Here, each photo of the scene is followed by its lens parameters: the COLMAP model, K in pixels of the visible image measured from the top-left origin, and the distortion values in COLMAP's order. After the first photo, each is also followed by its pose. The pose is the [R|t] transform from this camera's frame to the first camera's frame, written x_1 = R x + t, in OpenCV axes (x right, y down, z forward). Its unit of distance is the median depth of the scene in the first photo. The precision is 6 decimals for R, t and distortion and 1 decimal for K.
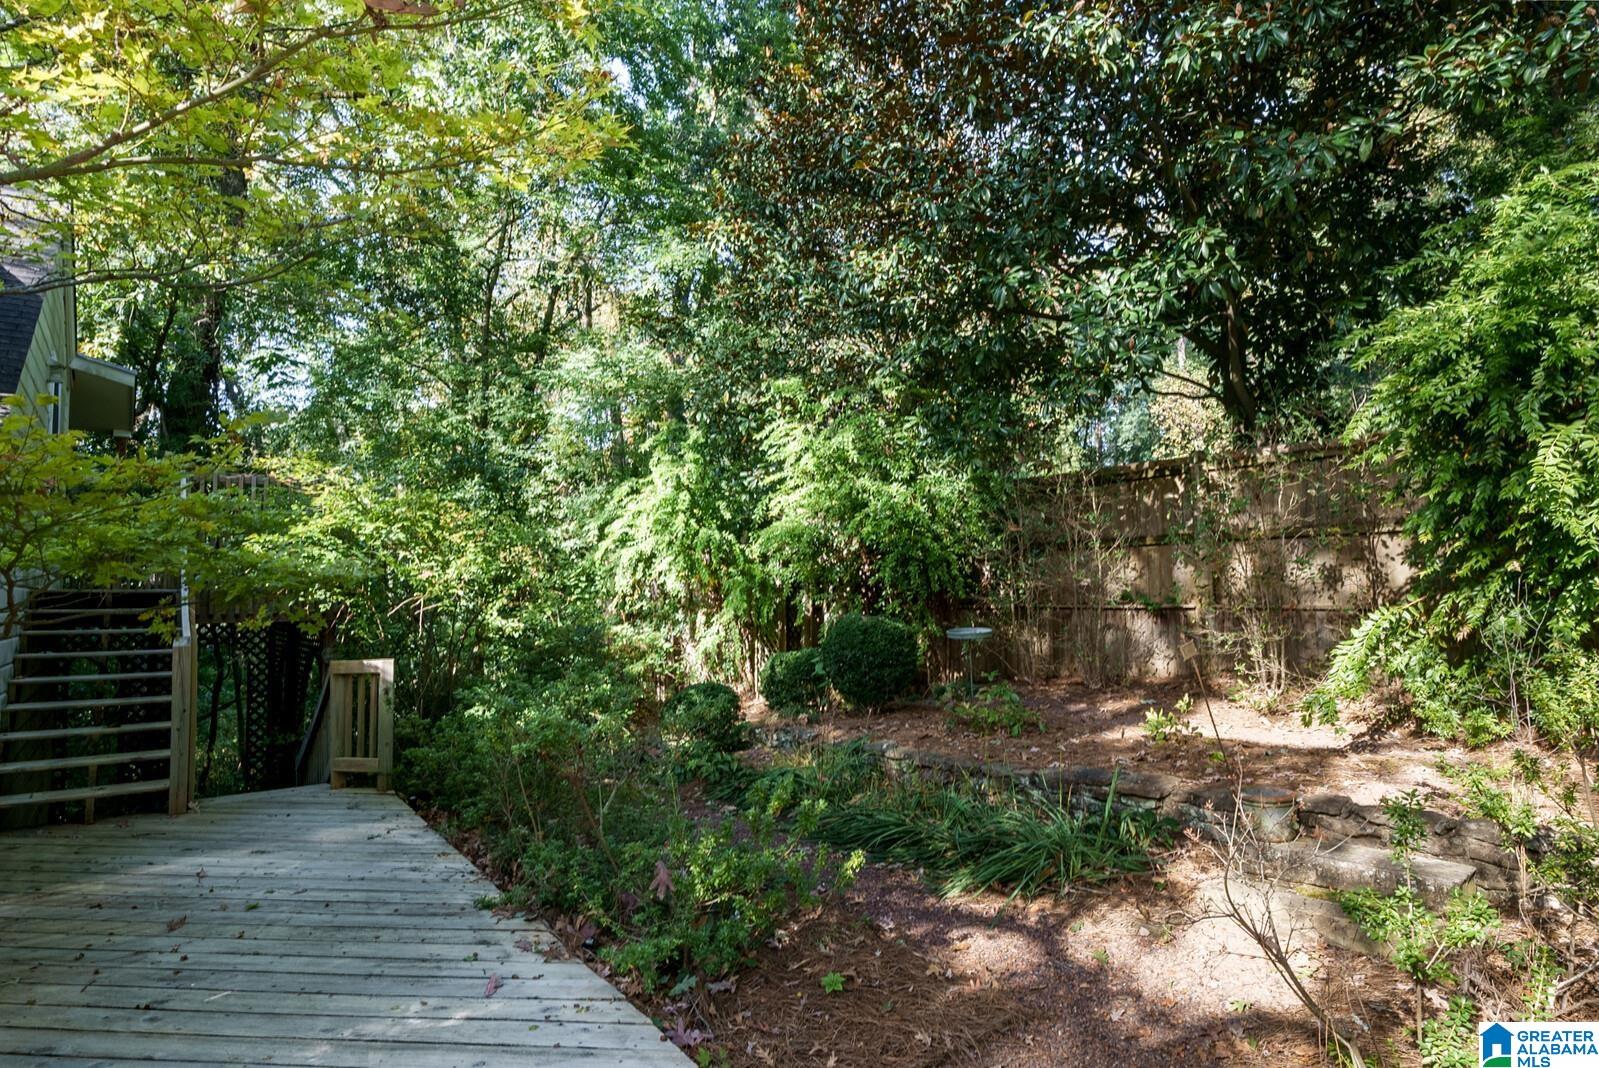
lens RADIAL K [[829.3, 0, 799.5], [0, 829.3, 534.0], [0, 0, 1]] dist [0.000171, 0.000780]
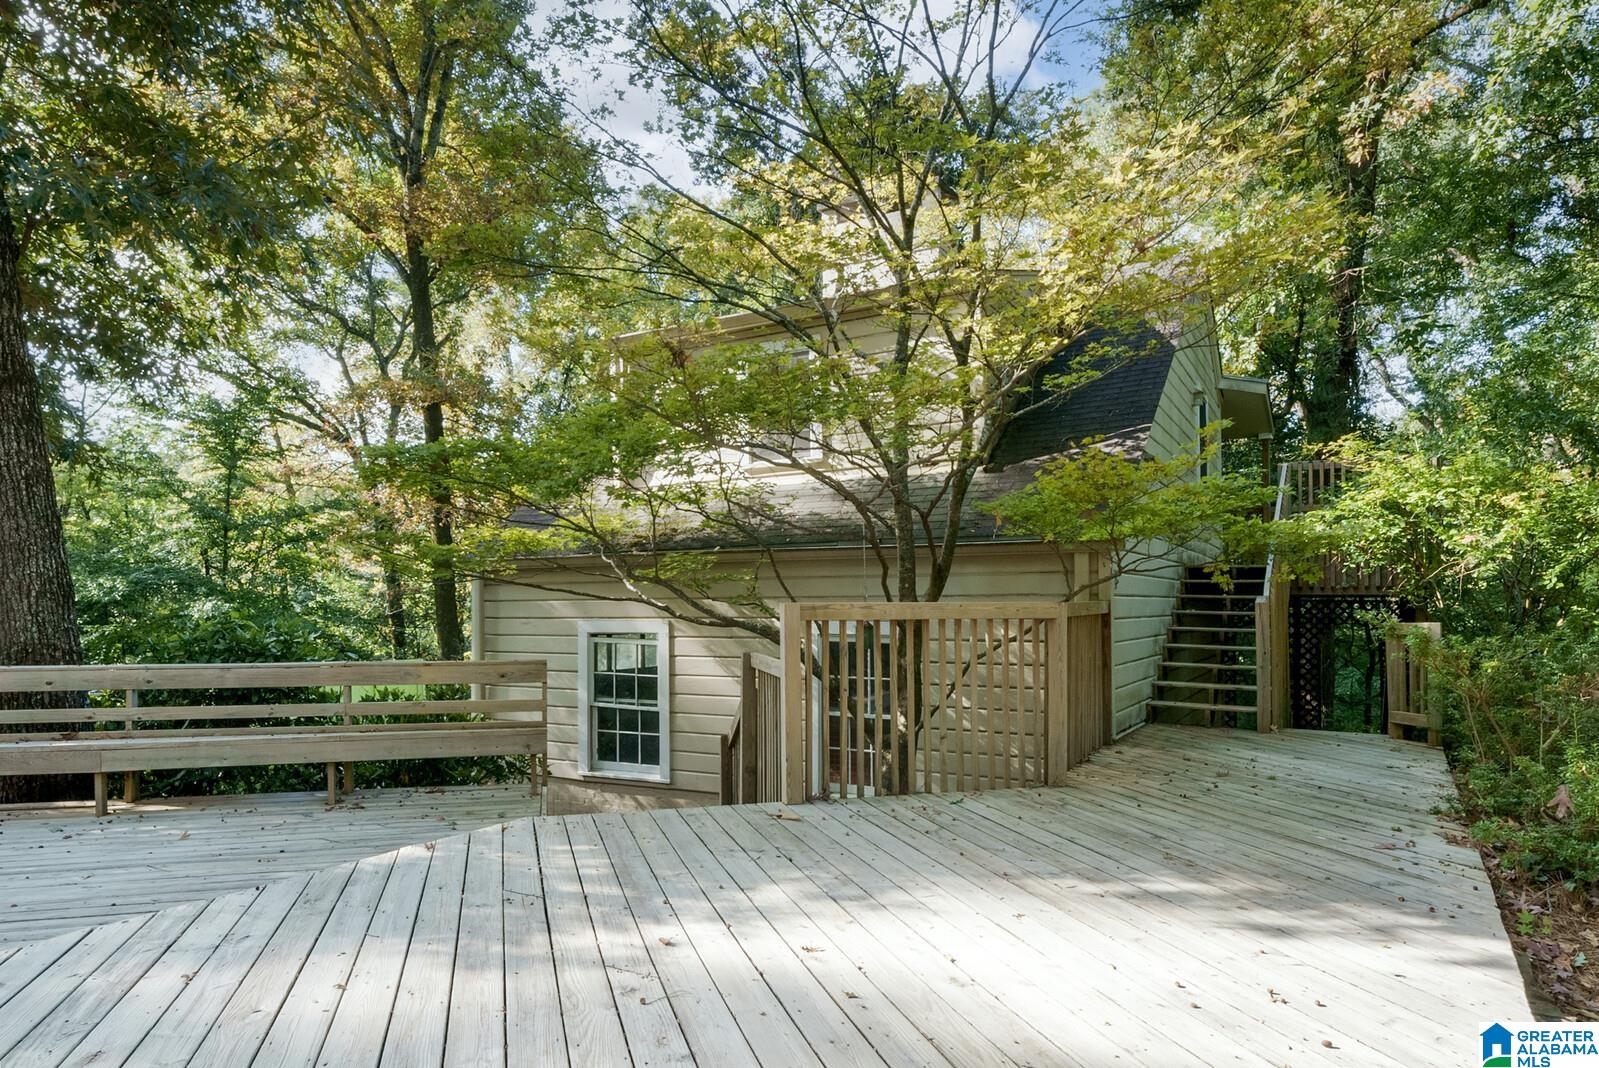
lens RADIAL K [[971.2, 0, 799.5], [0, 971.2, 534.0], [0, 0, 1]] dist [-0.000660, -0.000204]
pose [[0.374980, -0.049225, -0.925725, 0.318517], [0.057822, 0.997887, -0.029640, 0.030305], [0.925228, -0.042413, 0.377034, -0.175860]]
